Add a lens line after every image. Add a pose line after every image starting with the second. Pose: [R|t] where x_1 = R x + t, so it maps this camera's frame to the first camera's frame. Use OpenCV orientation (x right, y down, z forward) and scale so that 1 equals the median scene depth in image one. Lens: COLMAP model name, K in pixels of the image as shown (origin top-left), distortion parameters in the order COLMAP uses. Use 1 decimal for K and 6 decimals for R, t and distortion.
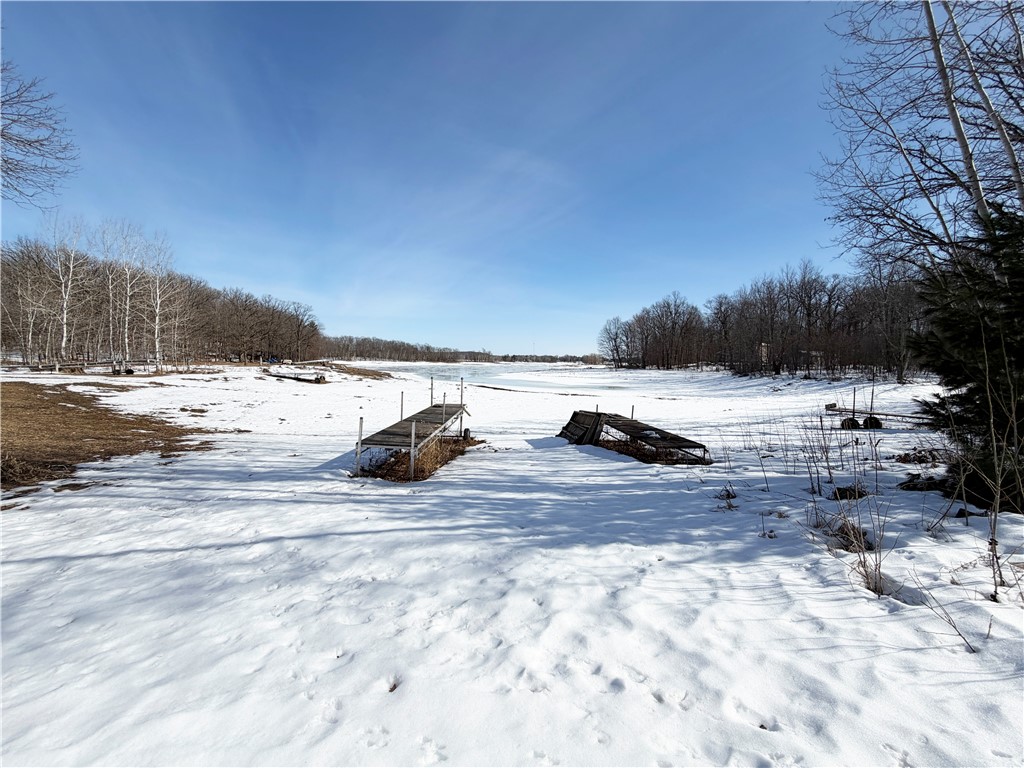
lens RADIAL K [[408.1, 0, 492.8], [0, 408.1, 407.2], [0, 0, 1]] dist [-0.001174, -0.000266]
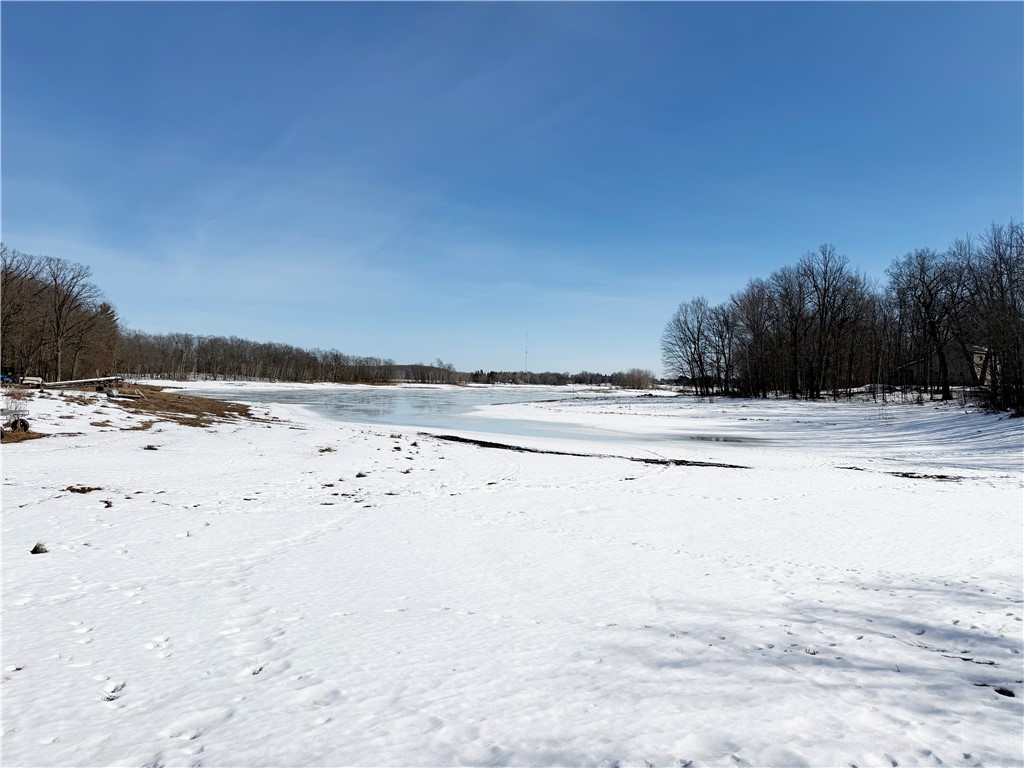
lens RADIAL K [[717.7, 0, 499.4], [0, 717.7, 431.4], [0, 0, 1]] dist [0.016475, -0.030441]
pose [[0.997980, -0.000659, 0.063528, -0.010834], [0.003467, 0.999021, -0.044105, -0.011791], [-0.063436, 0.044236, 0.997005, 0.111618]]
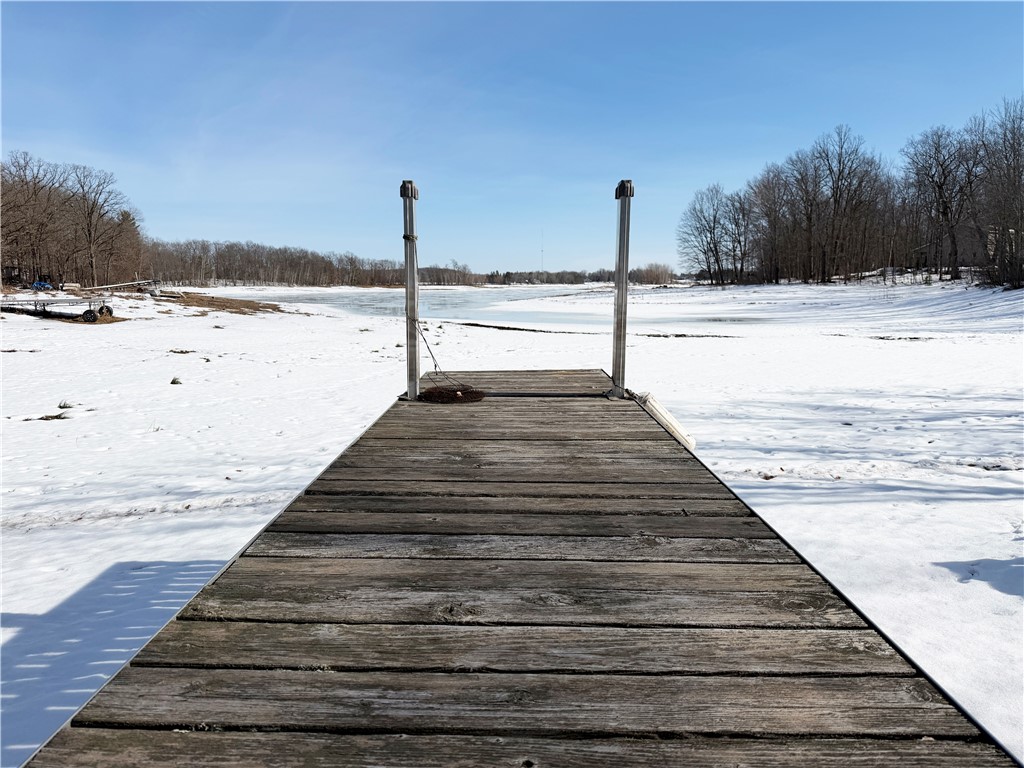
lens RADIAL K [[717.7, 0, 495.6], [0, 717.7, 424.7], [0, 0, 1]] dist [0.016475, -0.030441]
pose [[0.999048, -0.030951, 0.030735, -0.013265], [0.028373, 0.996309, 0.081016, -0.000850], [-0.033129, -0.080066, 0.996239, 0.078345]]
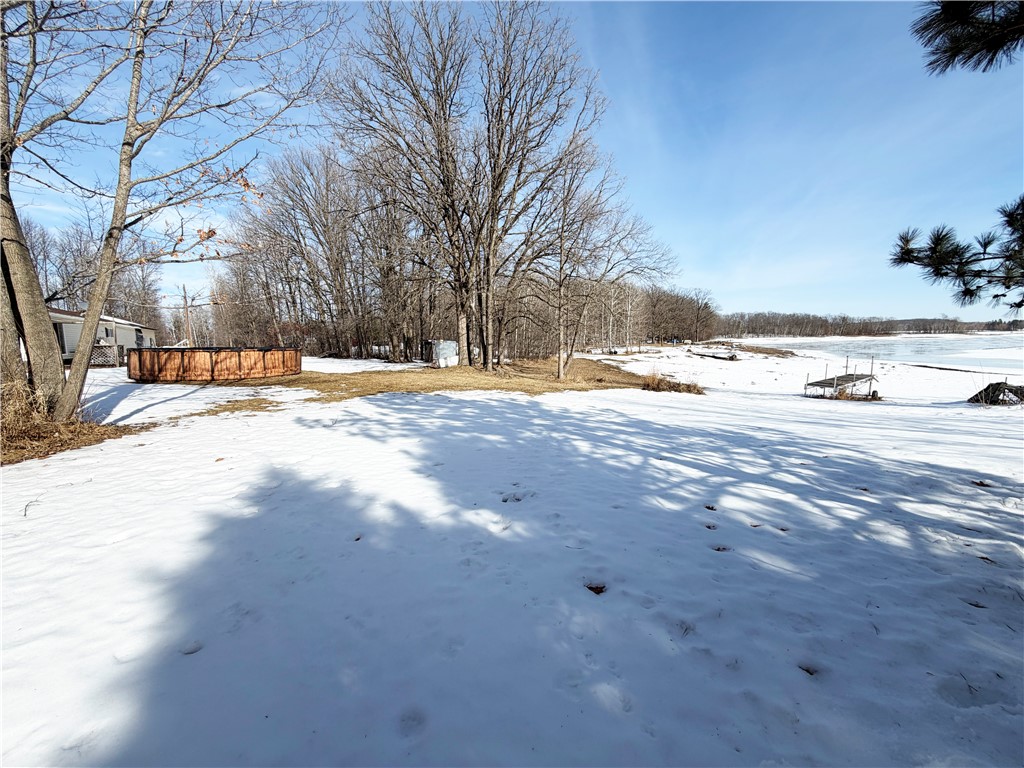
lens RADIAL K [[408.1, 0, 509.6], [0, 408.1, 387.4], [0, 0, 1]] dist [-0.001174, -0.000266]
pose [[0.669187, 0.059014, -0.740747, 0.016142], [-0.053998, 0.998068, 0.030732, 0.007173], [0.741129, 0.019433, 0.671081, -0.110661]]
